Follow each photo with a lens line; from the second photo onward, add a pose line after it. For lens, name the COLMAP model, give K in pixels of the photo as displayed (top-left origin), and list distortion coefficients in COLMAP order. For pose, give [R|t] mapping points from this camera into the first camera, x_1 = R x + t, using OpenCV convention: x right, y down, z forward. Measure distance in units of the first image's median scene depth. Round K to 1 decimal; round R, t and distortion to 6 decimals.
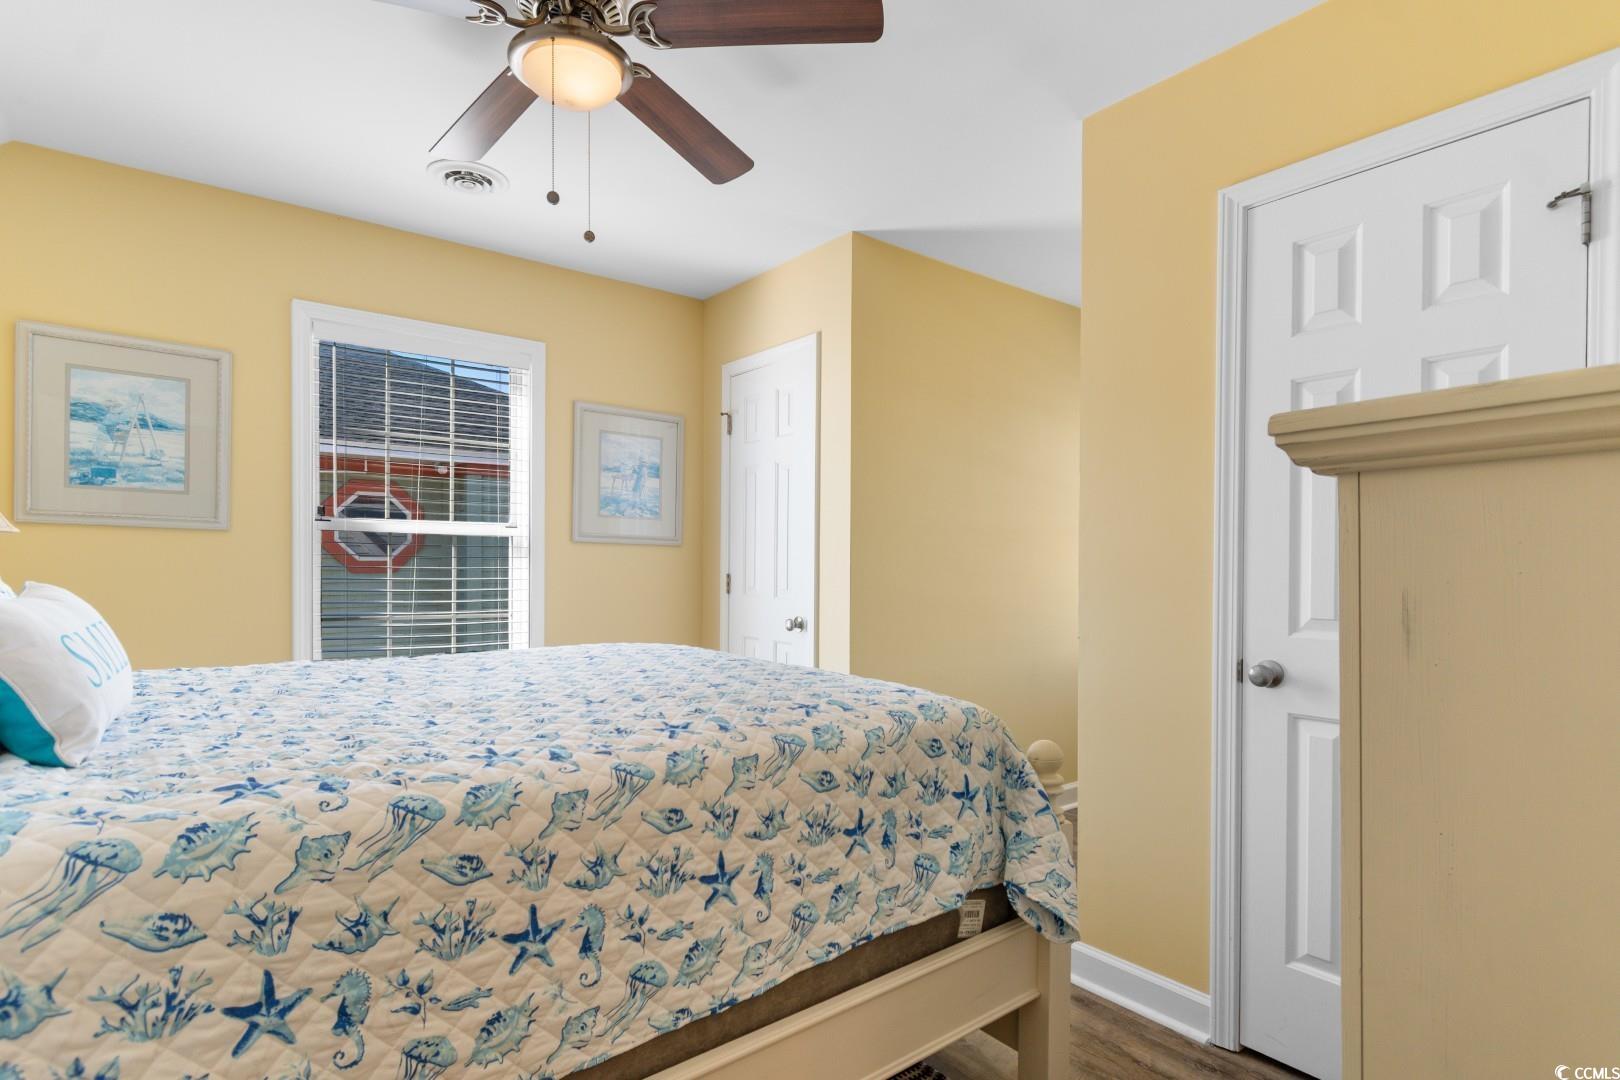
lens RADIAL K [[822.3, 0, 813.2], [0, 822.3, 556.8], [0, 0, 1]] dist [-0.004592, -0.000684]
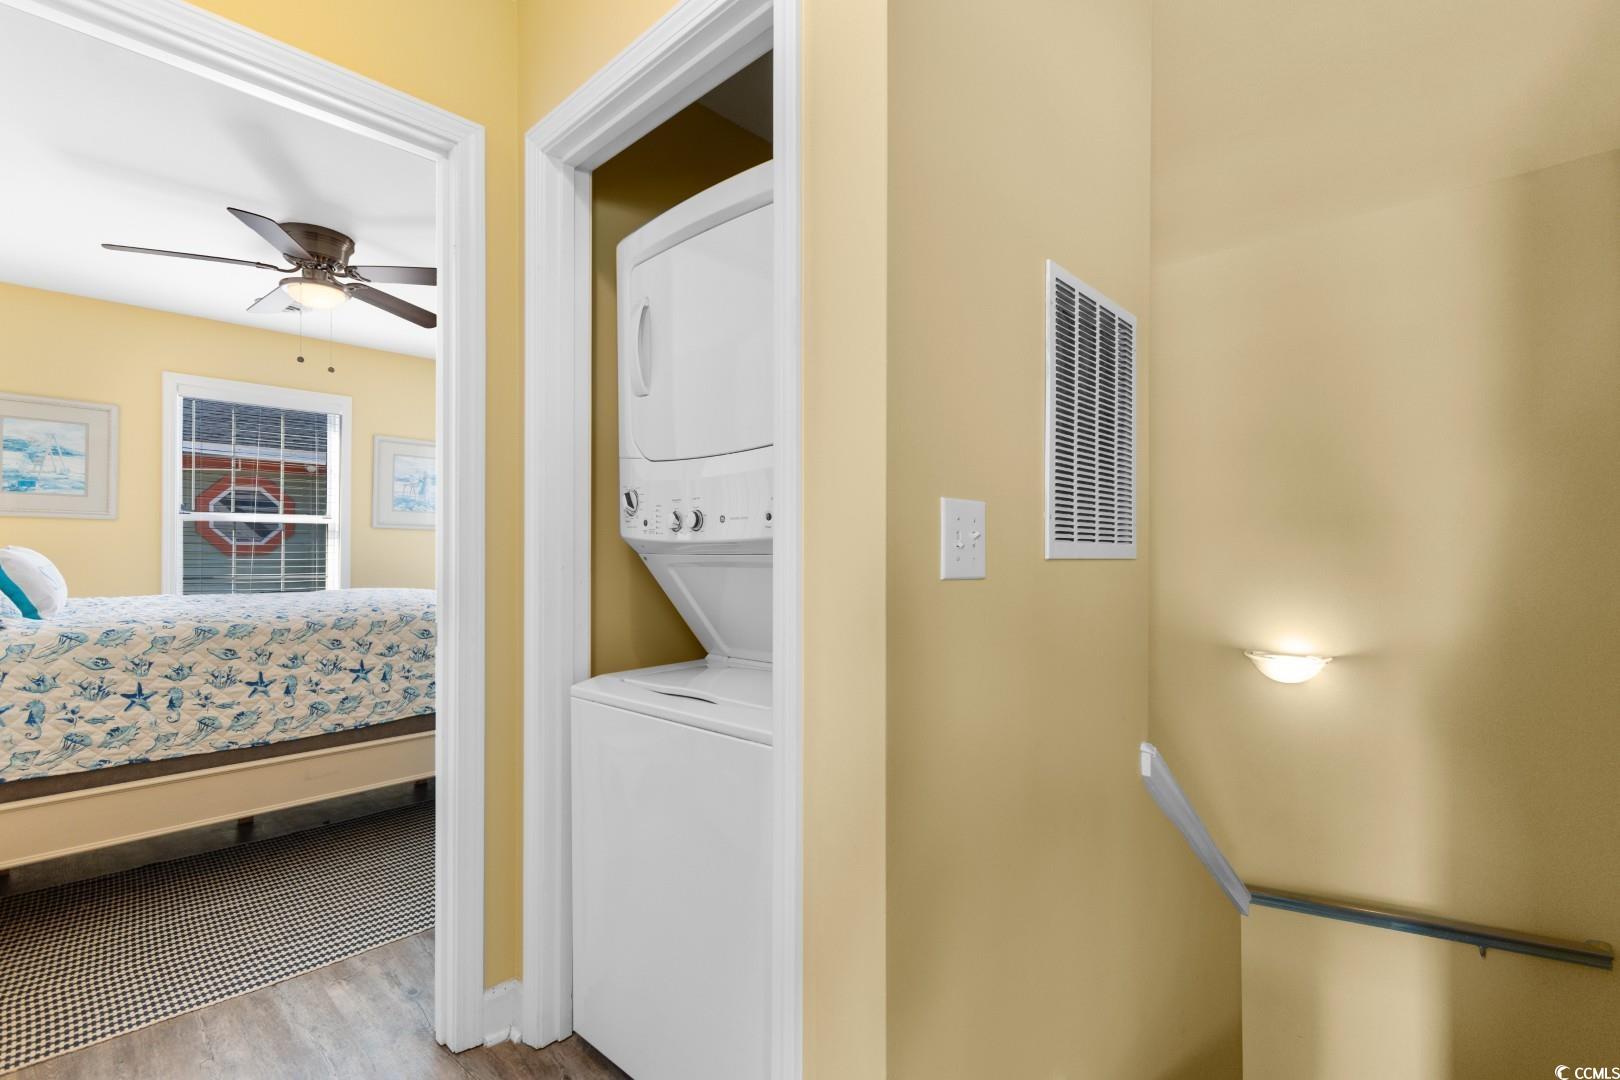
lens RADIAL K [[725.2, 0, 807.7], [0, 725.2, 534.6], [0, 0, 1]] dist [0.004683, -0.002227]
pose [[0.988863, -0.001996, 0.148816, 0.881338], [0.003638, 0.999935, -0.010764, 0.034475], [-0.148784, 0.011185, 0.988806, -1.296574]]
